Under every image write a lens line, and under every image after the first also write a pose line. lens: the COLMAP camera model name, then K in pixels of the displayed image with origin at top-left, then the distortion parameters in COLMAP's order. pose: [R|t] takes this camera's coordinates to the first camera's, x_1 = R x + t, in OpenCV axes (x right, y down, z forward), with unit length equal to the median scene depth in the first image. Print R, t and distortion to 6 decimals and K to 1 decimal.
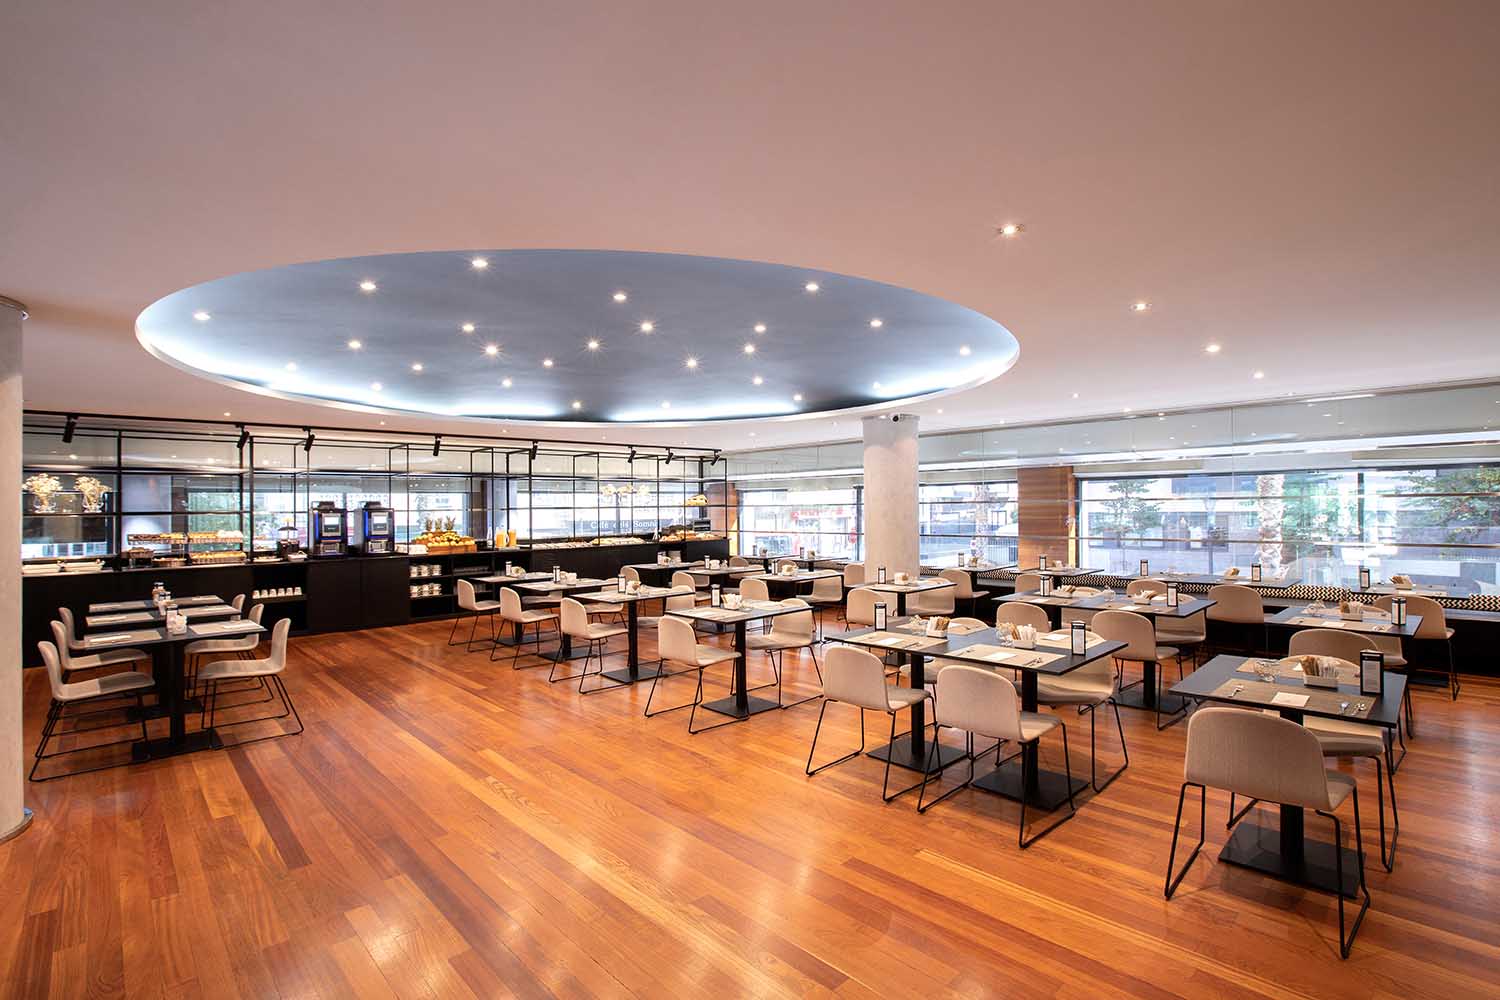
lens RADIAL K [[684.8, 0, 760.8], [0, 684.8, 506.6], [0, 0, 1]] dist [-0.048996, -0.000271]
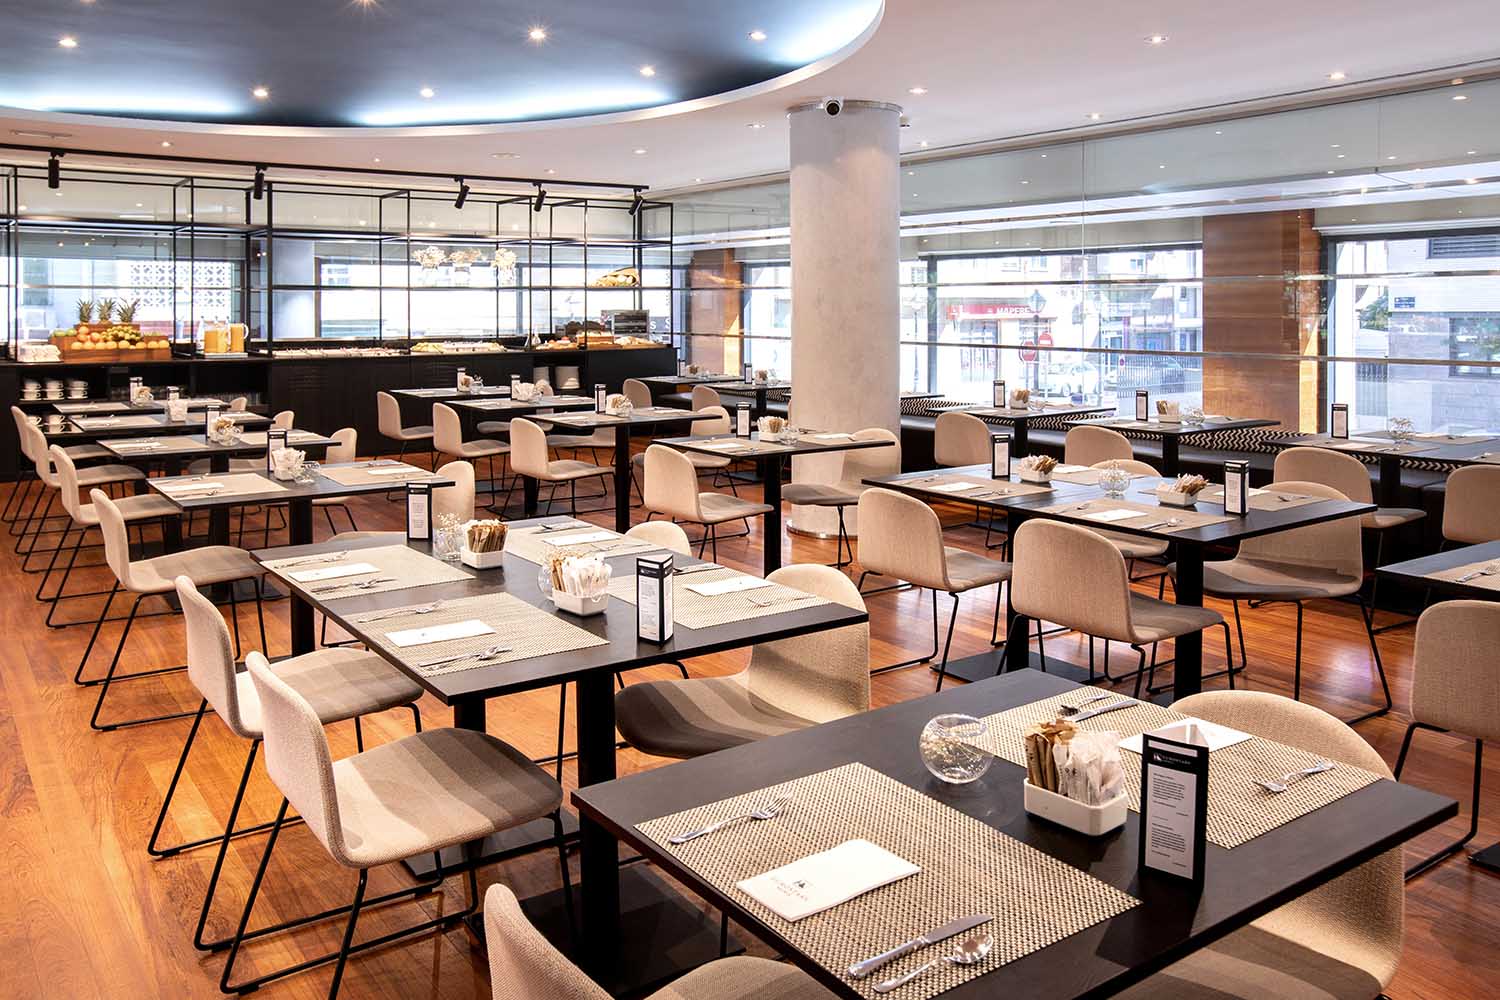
lens RADIAL K [[1073.1, 0, 816.1], [0, 1073.1, 412.1], [0, 0, 1]] dist [0.045824, -0.020857]
pose [[0.986757, 0.027407, -0.159873, 0.238856], [-0.010939, 0.994622, 0.102992, 0.007901], [0.161836, -0.099879, 0.981750, 0.150700]]
